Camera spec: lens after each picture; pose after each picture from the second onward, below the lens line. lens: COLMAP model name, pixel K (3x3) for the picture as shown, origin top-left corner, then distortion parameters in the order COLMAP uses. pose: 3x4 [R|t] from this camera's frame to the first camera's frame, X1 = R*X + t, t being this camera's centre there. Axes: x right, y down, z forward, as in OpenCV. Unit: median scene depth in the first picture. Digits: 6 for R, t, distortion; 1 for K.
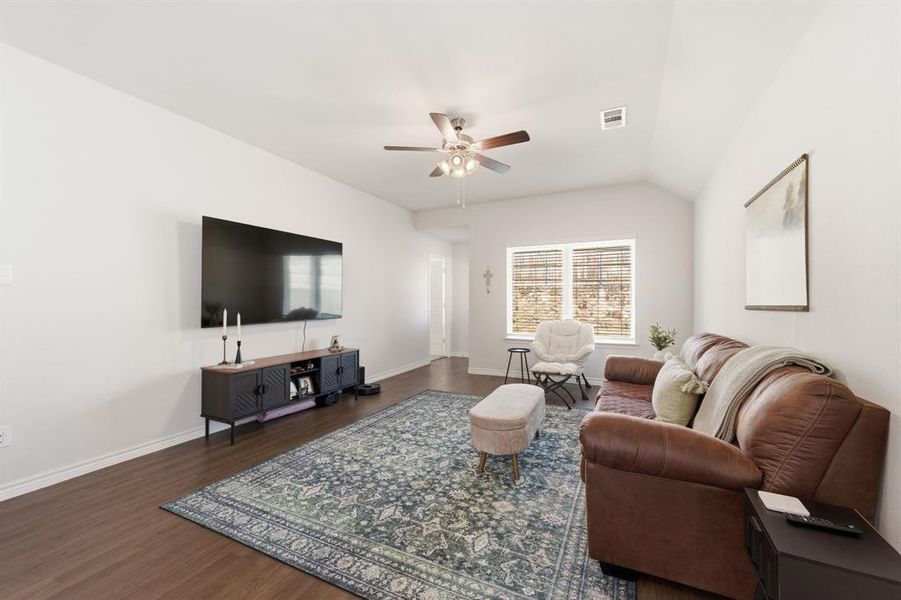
lens RADIAL K [[358.4, 0, 455.0], [0, 358.4, 302.9], [0, 0, 1]] dist [0.003428, 0.000090]
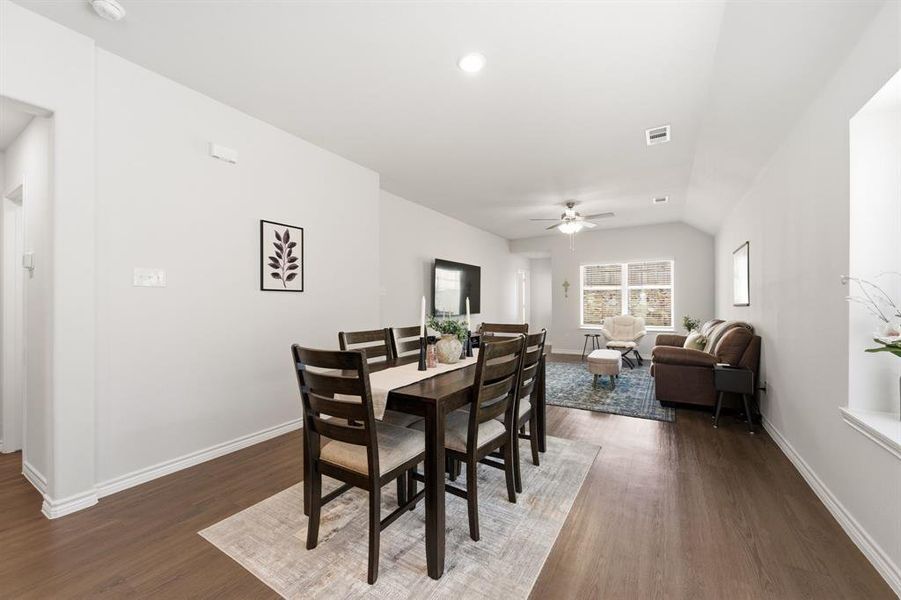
lens RADIAL K [[347.8, 0, 453.7], [0, 347.8, 303.6], [0, 0, 1]] dist [0.000023, -0.000001]
pose [[0.995046, -0.002278, -0.099386, -0.459801], [0.001861, 0.999989, -0.004294, 0.007980], [0.099395, 0.004088, 0.995040, -0.915982]]
